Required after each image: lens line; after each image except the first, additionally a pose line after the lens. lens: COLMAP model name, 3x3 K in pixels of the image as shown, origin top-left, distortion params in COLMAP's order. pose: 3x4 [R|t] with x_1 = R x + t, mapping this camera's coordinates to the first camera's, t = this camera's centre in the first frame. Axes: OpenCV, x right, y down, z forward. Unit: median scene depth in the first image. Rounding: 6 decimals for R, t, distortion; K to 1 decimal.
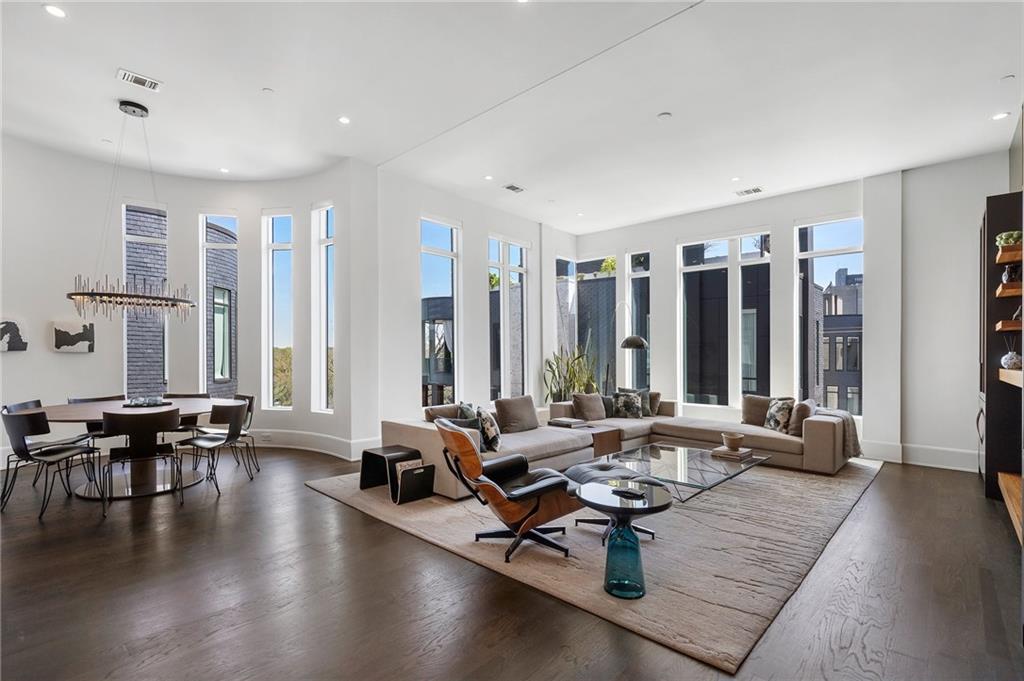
lens RADIAL K [[471.6, 0, 499.0], [0, 471.6, 356.3], [0, 0, 1]] dist [-0.002641, 0.001812]
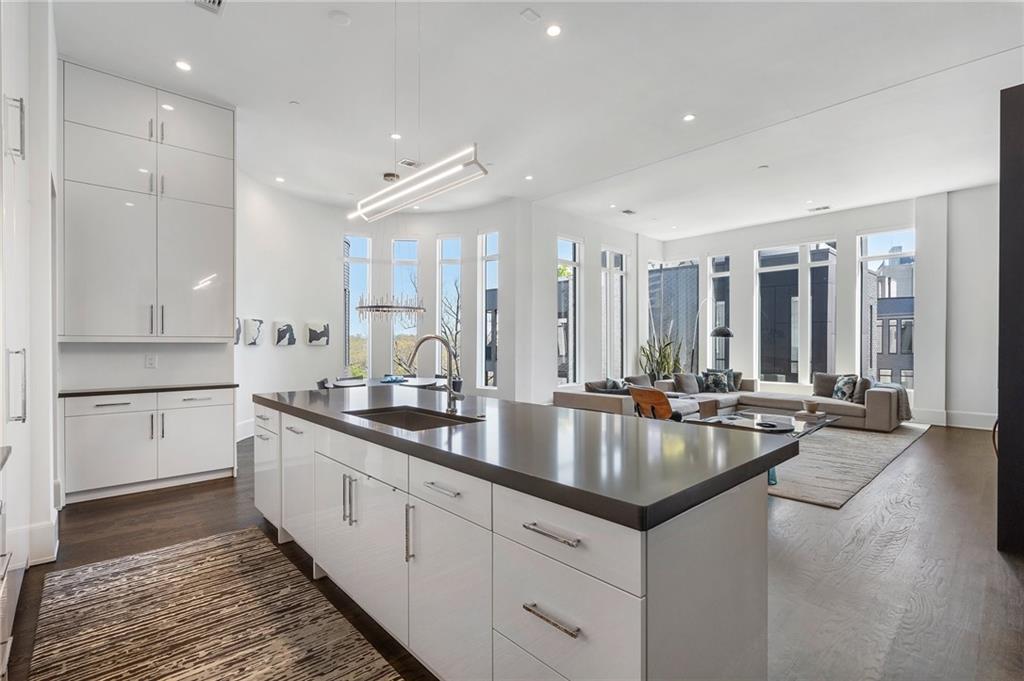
lens RADIAL K [[471.6, 0, 511.5], [0, 471.6, 353.3], [0, 0, 1]] dist [-0.002641, 0.001812]
pose [[0.998463, -0.010566, -0.054403, -0.235618], [0.011747, 0.999701, 0.021452, -0.006791], [0.054160, -0.022058, 0.998289, -0.318802]]
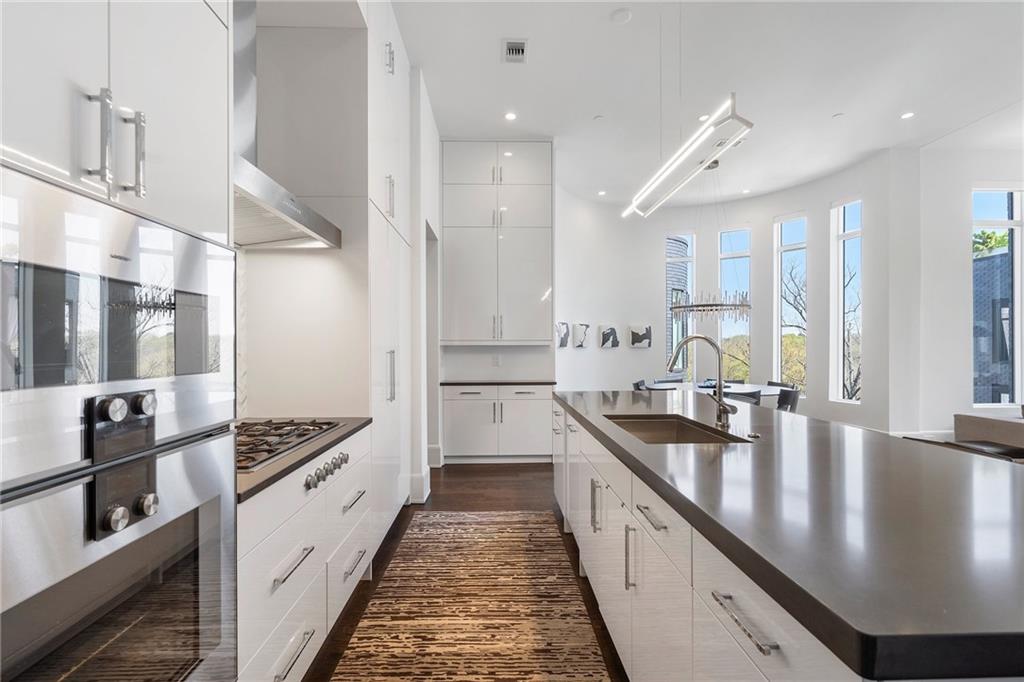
lens RADIAL K [[471.6, 0, 508.5], [0, 471.6, 354.4], [0, 0, 1]] dist [-0.002641, 0.001812]
pose [[0.714160, -0.003629, -0.699973, -0.177345], [0.014108, 0.999858, 0.009211, -0.005300], [0.699841, -0.016454, 0.714110, -0.258890]]
